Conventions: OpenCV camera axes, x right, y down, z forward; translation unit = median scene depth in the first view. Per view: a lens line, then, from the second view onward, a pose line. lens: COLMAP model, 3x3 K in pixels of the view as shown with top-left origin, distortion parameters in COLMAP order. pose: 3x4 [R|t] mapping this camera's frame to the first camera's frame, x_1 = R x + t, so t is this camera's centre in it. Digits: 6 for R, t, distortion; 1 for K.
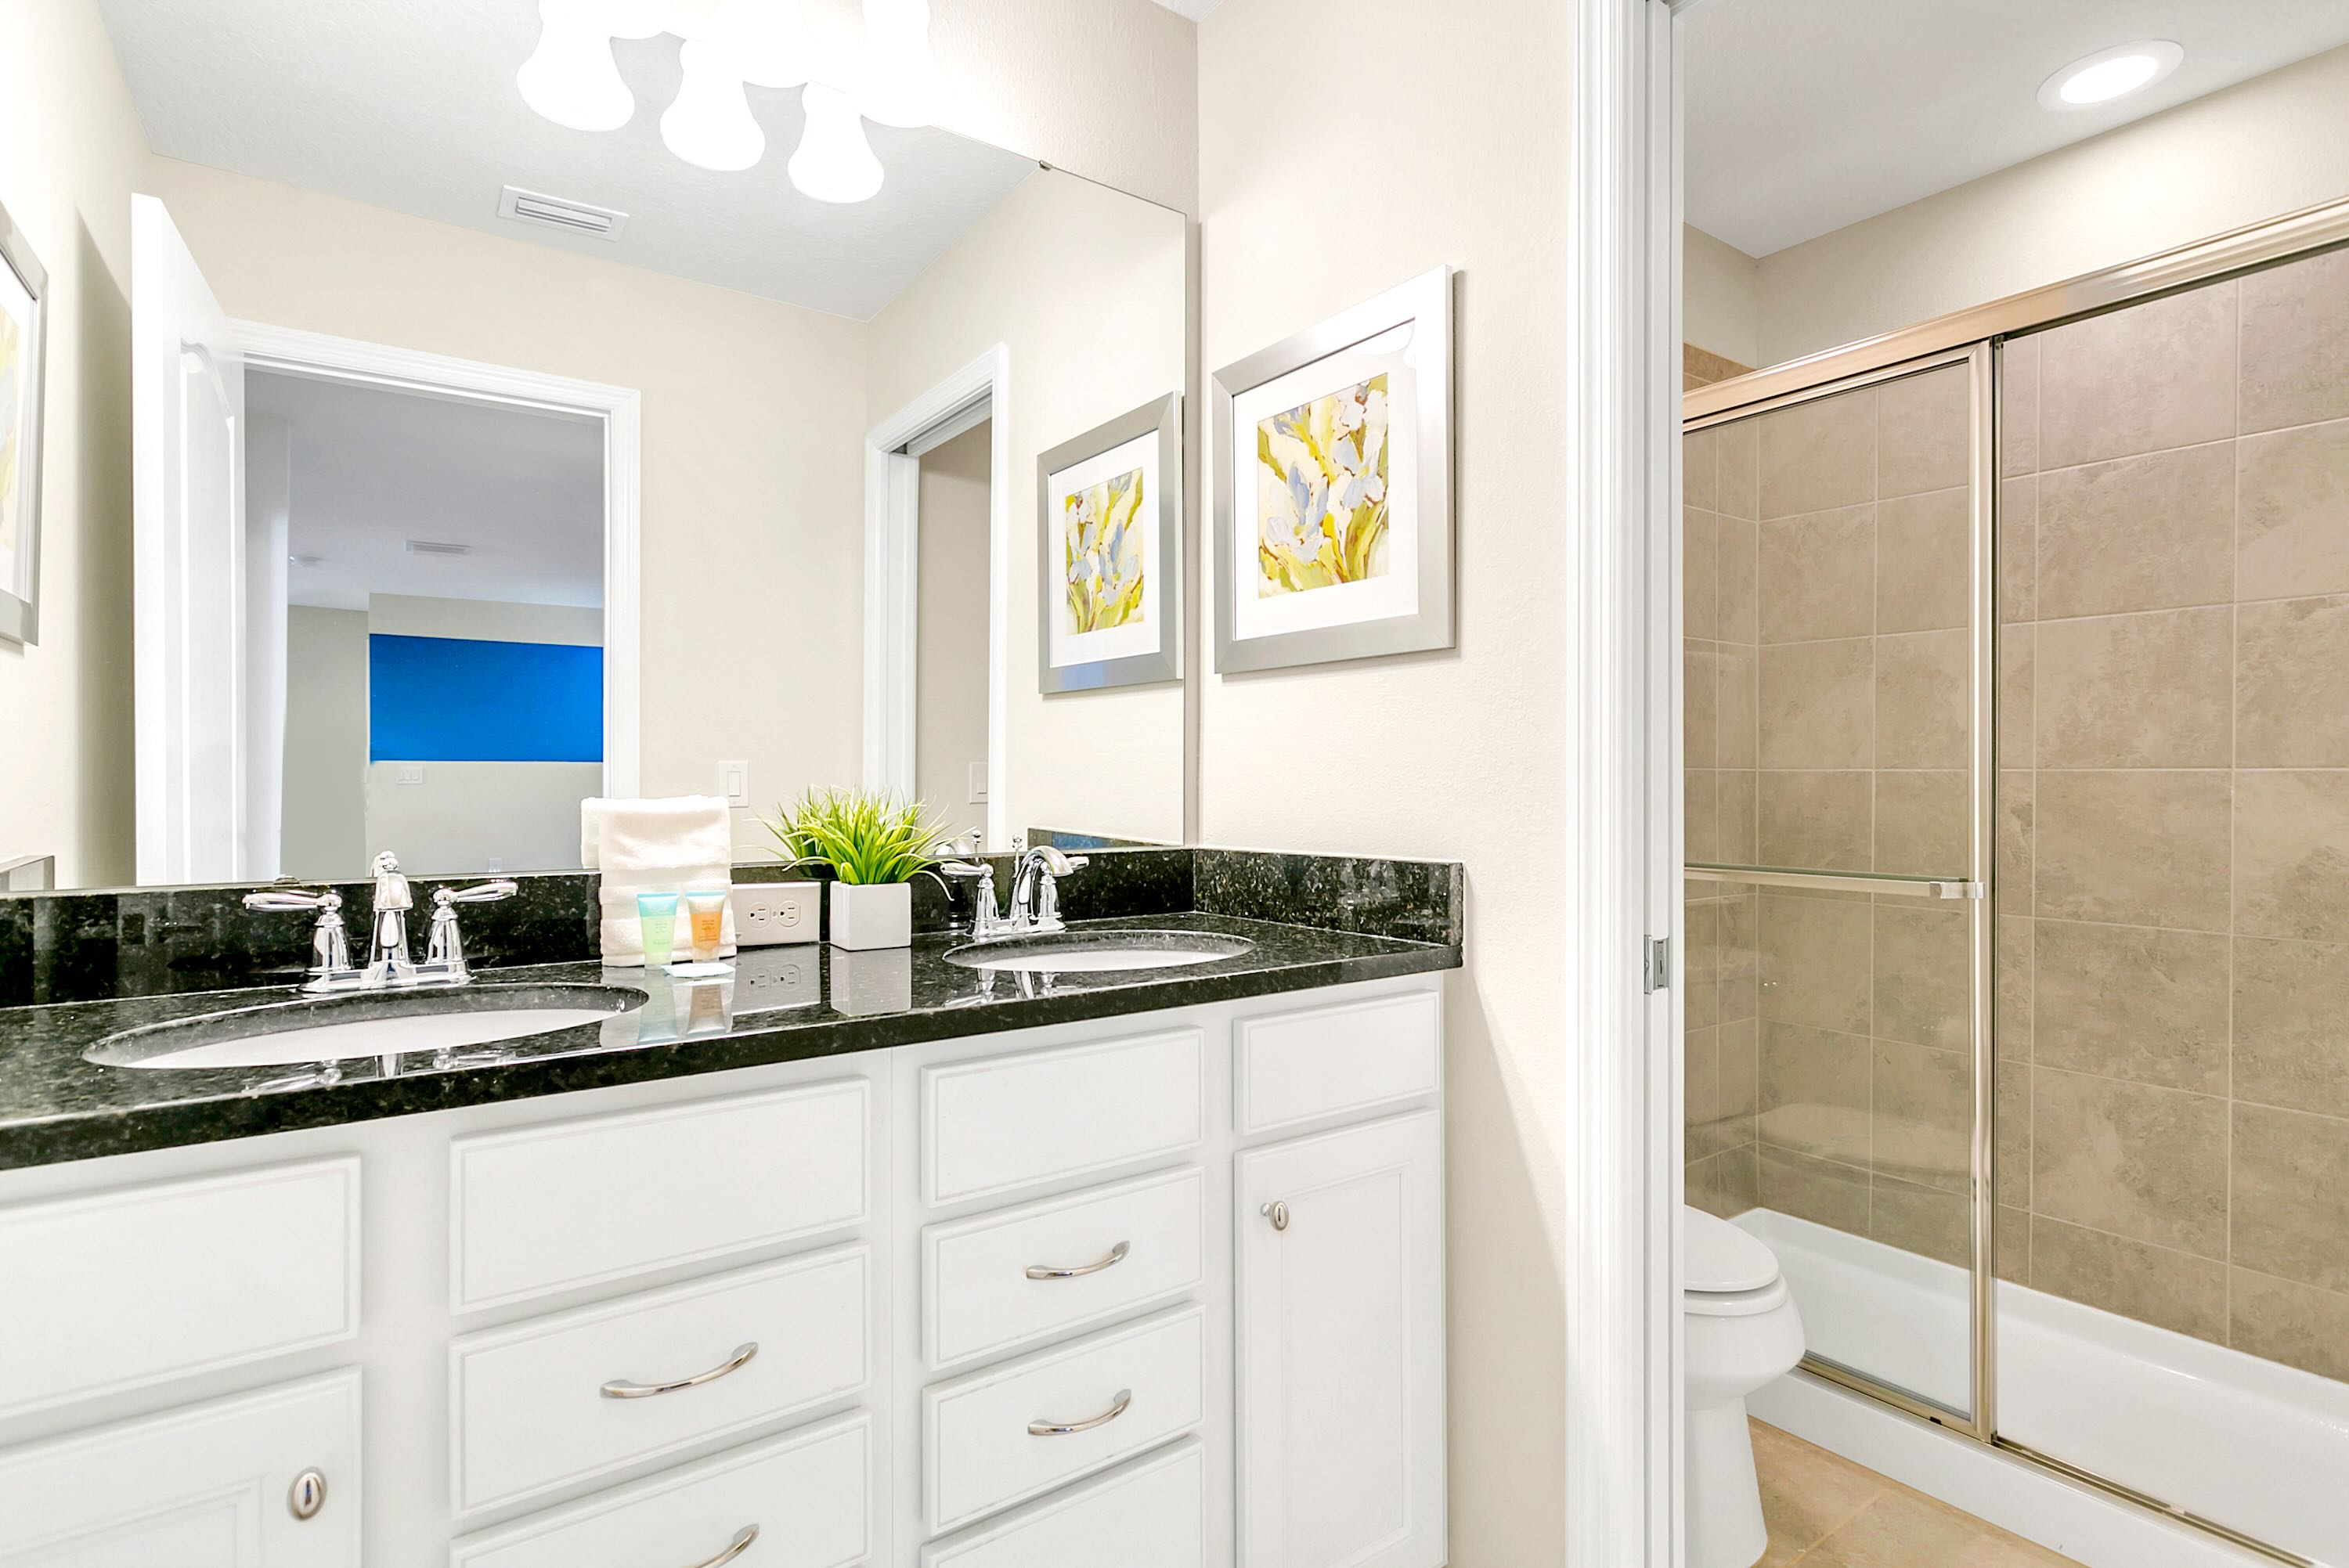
lens RADIAL K [[1156.8, 0, 1174.5], [0, 1156.8, 784.0], [0, 0, 1]] dist [0.004148, 0.000820]
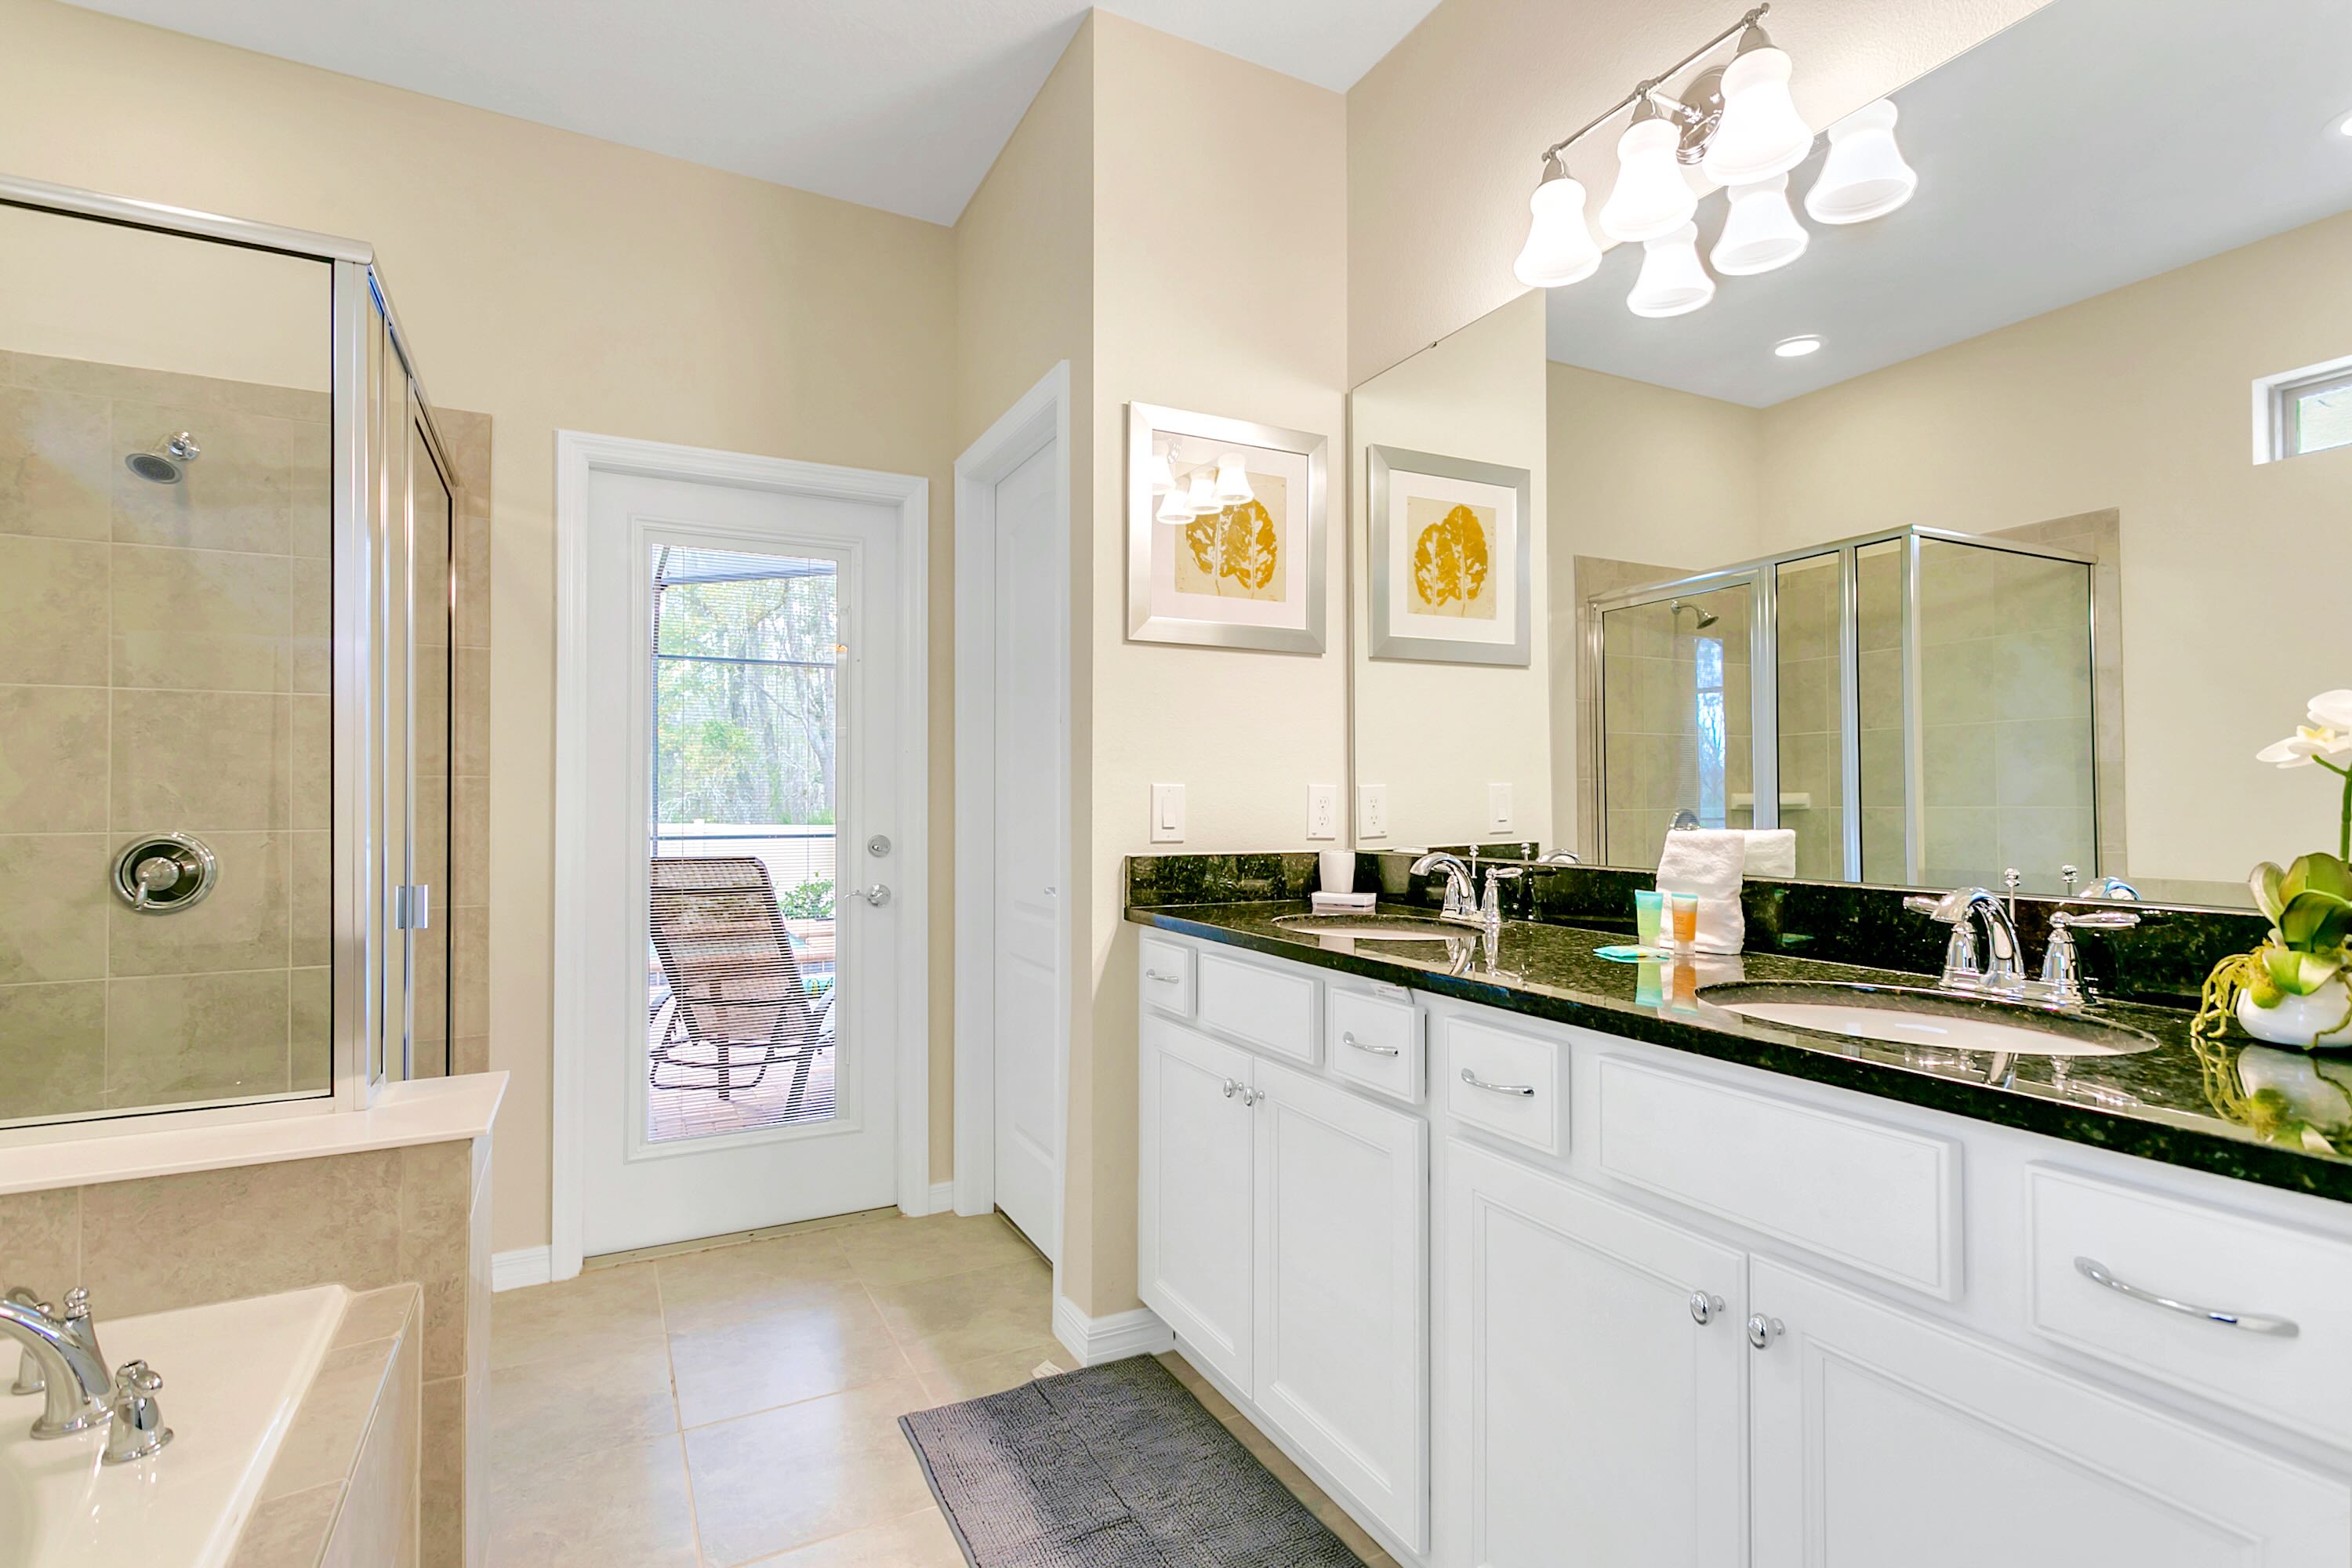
lens RADIAL K [[1158.4, 0, 1176.0], [0, 1158.4, 784.0], [0, 0, 1]] dist [0.004148, 0.000820]
pose [[-0.146150, -0.015698, -0.989138, 0.513556], [-0.009223, 0.999852, -0.014505, -0.001307], [0.989219, 0.007003, -0.146273, 0.367685]]
